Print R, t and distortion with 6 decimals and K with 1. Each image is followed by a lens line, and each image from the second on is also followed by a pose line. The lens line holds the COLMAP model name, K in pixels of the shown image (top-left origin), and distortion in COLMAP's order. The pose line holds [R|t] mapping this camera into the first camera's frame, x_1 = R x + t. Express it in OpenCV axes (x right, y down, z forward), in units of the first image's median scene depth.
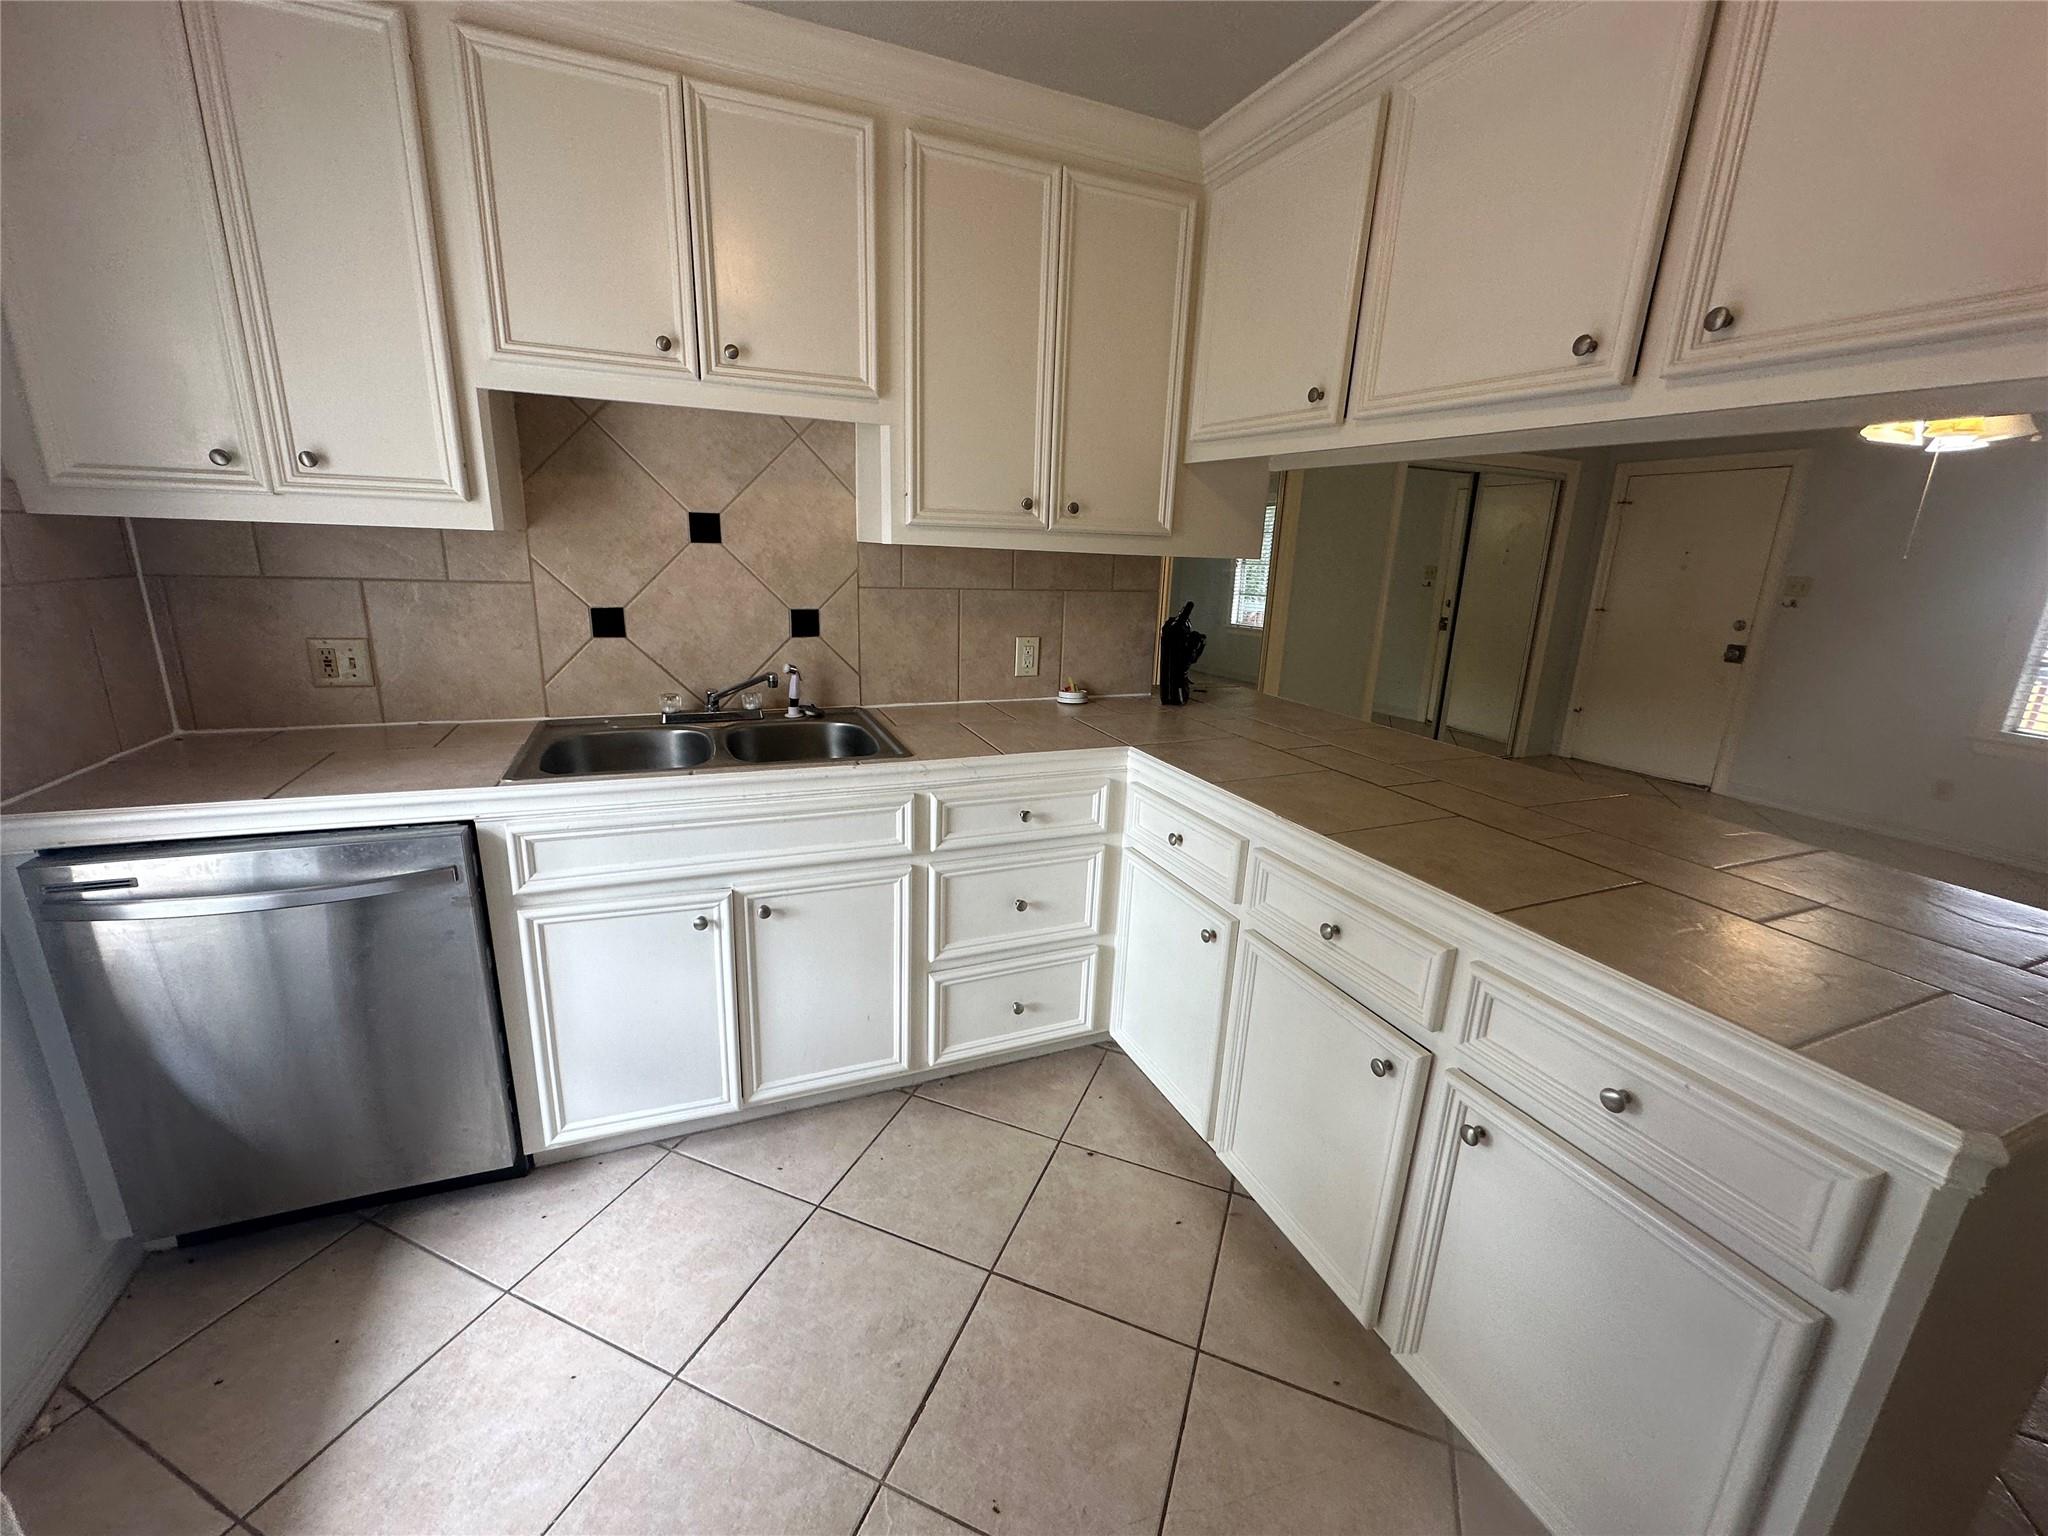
lens RADIAL K [[825.0, 0, 1024.0], [0, 825.0, 768.0], [0, 0, 1]] dist [-0.000016, 0.000044]
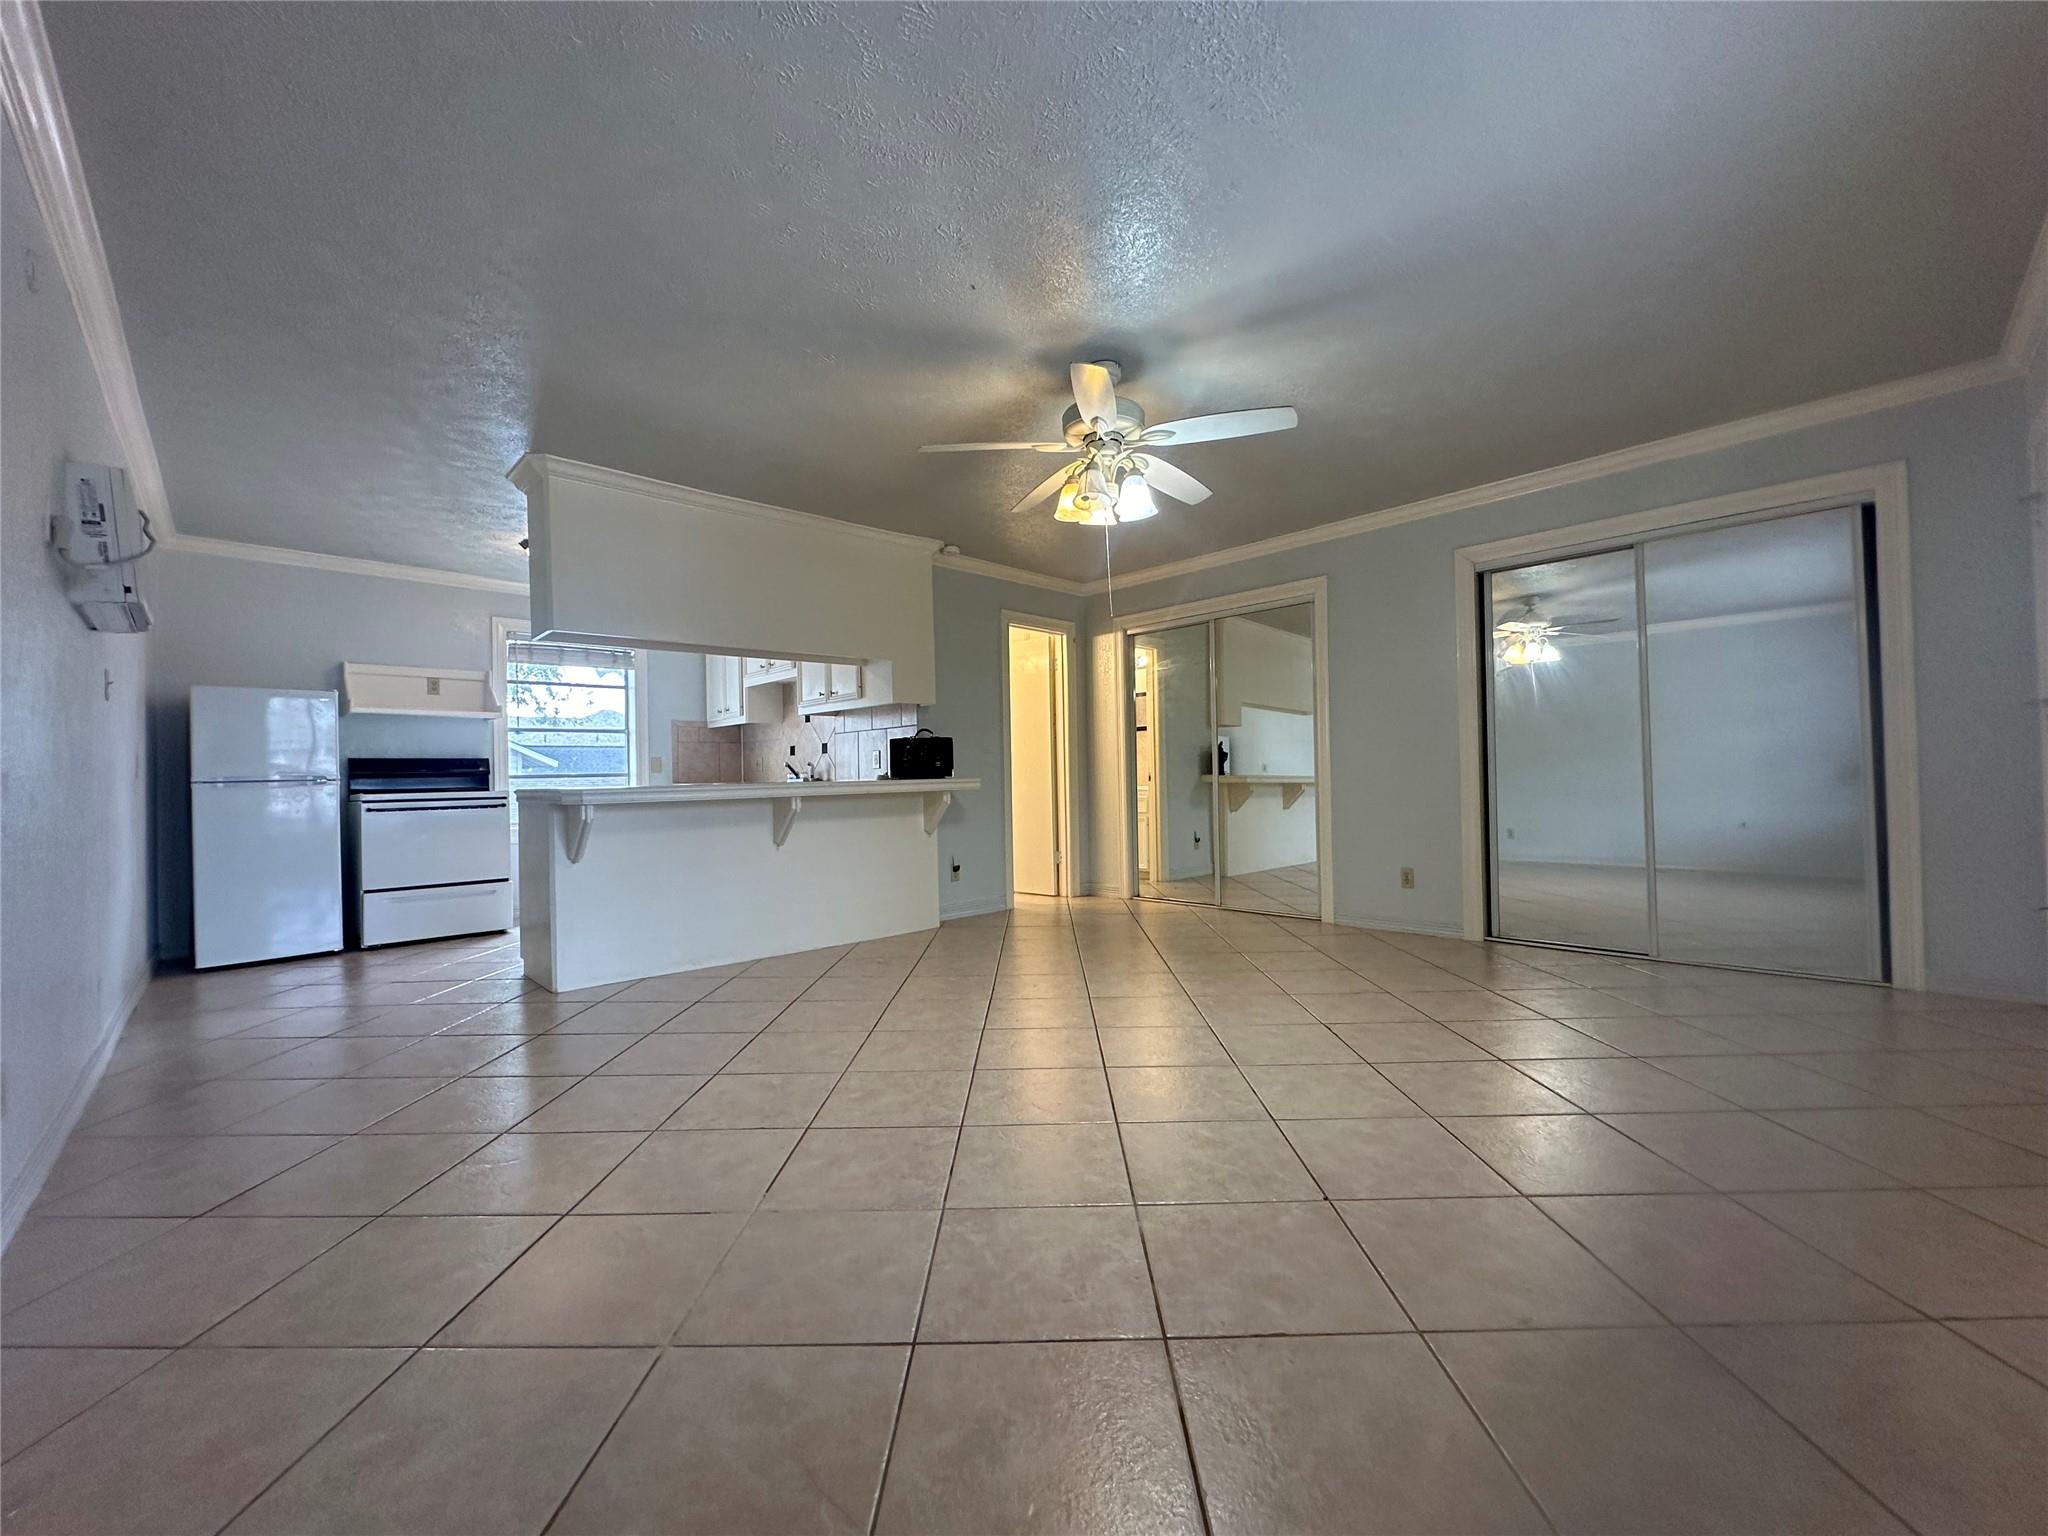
lens RADIAL K [[825.0, 0, 1024.0], [0, 825.0, 768.0], [0, 0, 1]] dist [-0.000016, 0.000044]
pose [[0.339020, -0.056155, -0.939102, 2.789185], [-0.213550, 0.967567, -0.134950, 0.122869], [0.916222, 0.246295, 0.316032, 0.881356]]
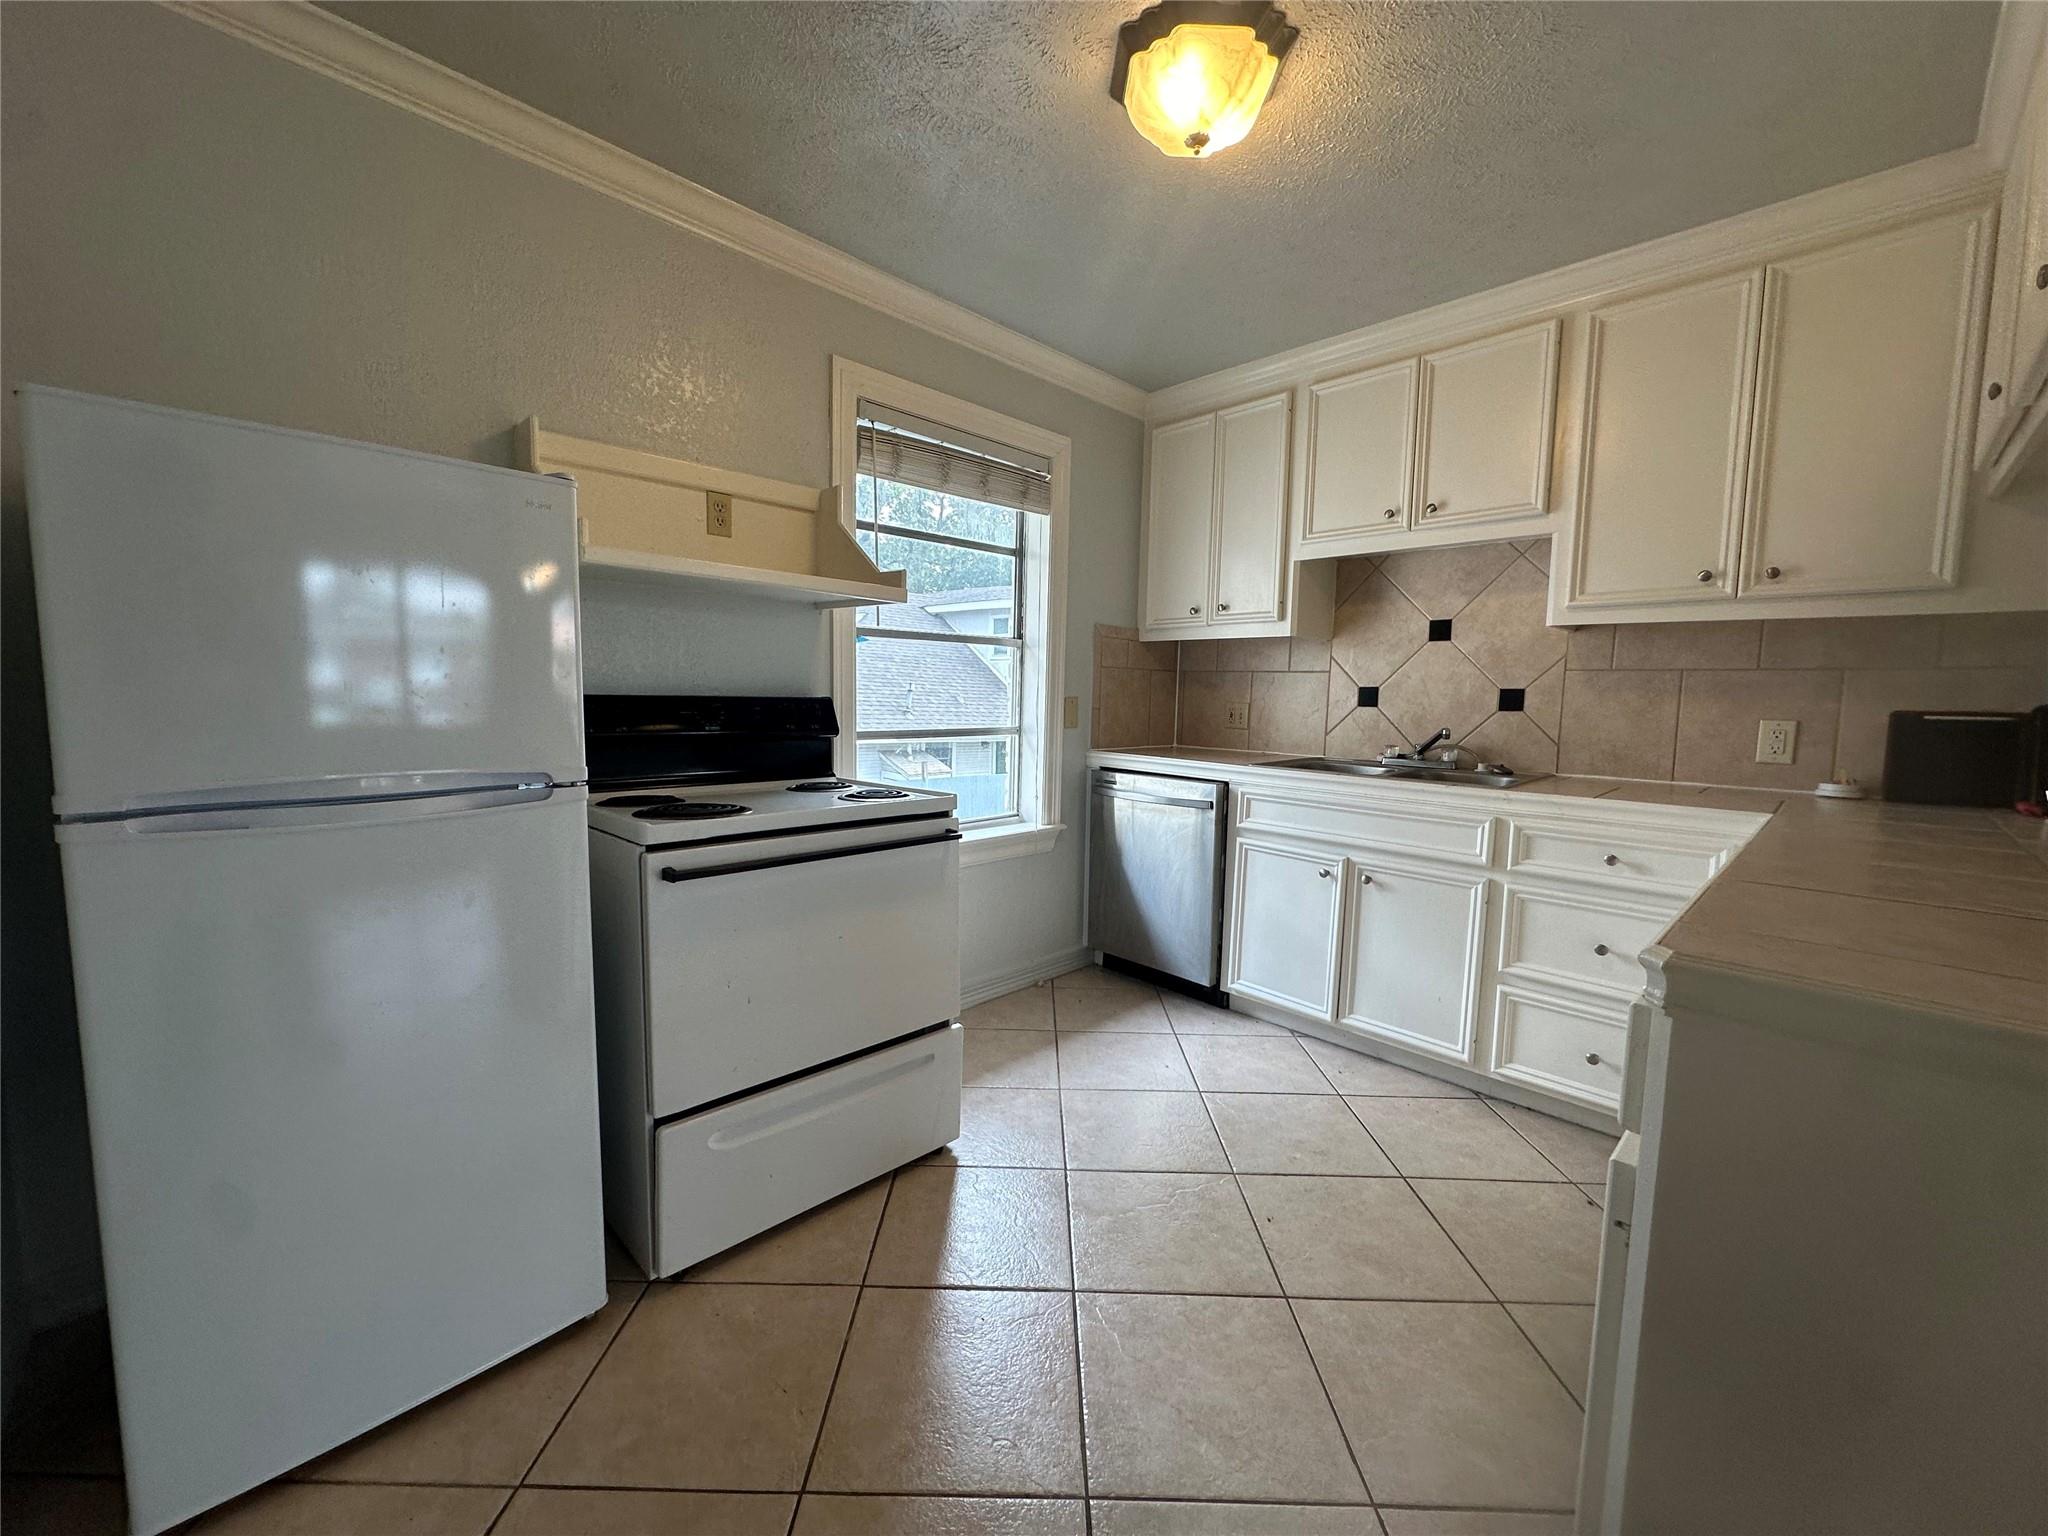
lens RADIAL K [[825.0, 0, 1024.0], [0, 825.0, 768.0], [0, 0, 1]] dist [-0.000016, 0.000044]
pose [[0.363579, 0.054148, -0.929988, 0.709519], [-0.250689, 0.967169, -0.041695, 0.178396], [0.897199, 0.248297, 0.365217, -0.084029]]
